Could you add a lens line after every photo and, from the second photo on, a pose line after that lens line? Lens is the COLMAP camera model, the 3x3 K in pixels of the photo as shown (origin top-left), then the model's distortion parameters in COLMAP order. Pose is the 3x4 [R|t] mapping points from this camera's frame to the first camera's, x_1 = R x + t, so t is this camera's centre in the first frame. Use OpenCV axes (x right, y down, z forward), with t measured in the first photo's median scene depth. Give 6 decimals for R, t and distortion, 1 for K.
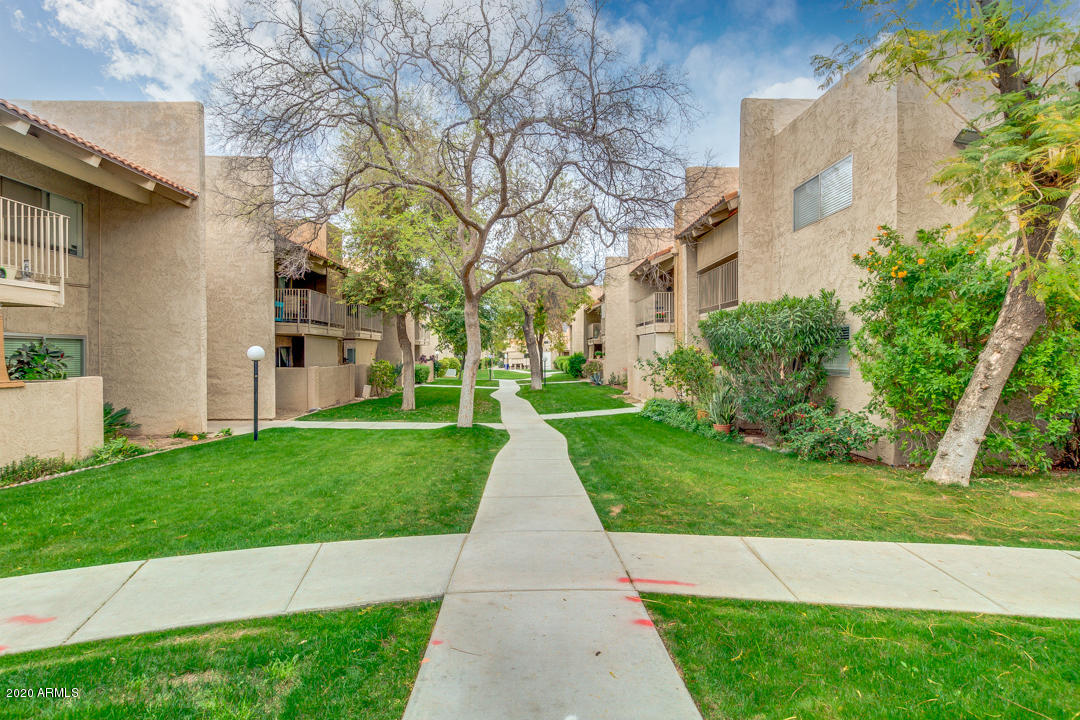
lens RADIAL K [[490.9, 0, 539.3], [0, 490.9, 359.1], [0, 0, 1]] dist [-0.003254, -0.002610]
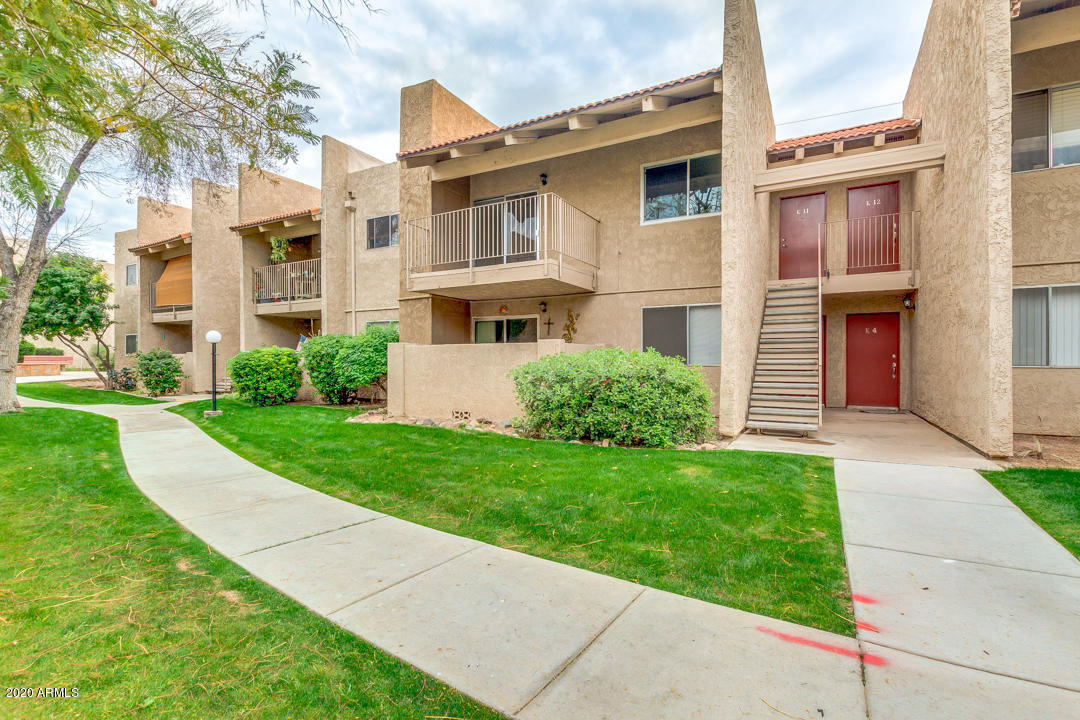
lens RADIAL K [[490.9, 0, 540.4], [0, 490.9, 359.5], [0, 0, 1]] dist [-0.003254, -0.002610]
pose [[-0.856392, 0.001903, 0.516322, 0.221660], [0.004570, 0.999982, 0.003895, 0.063015], [-0.516305, 0.005695, -0.856386, 1.805194]]
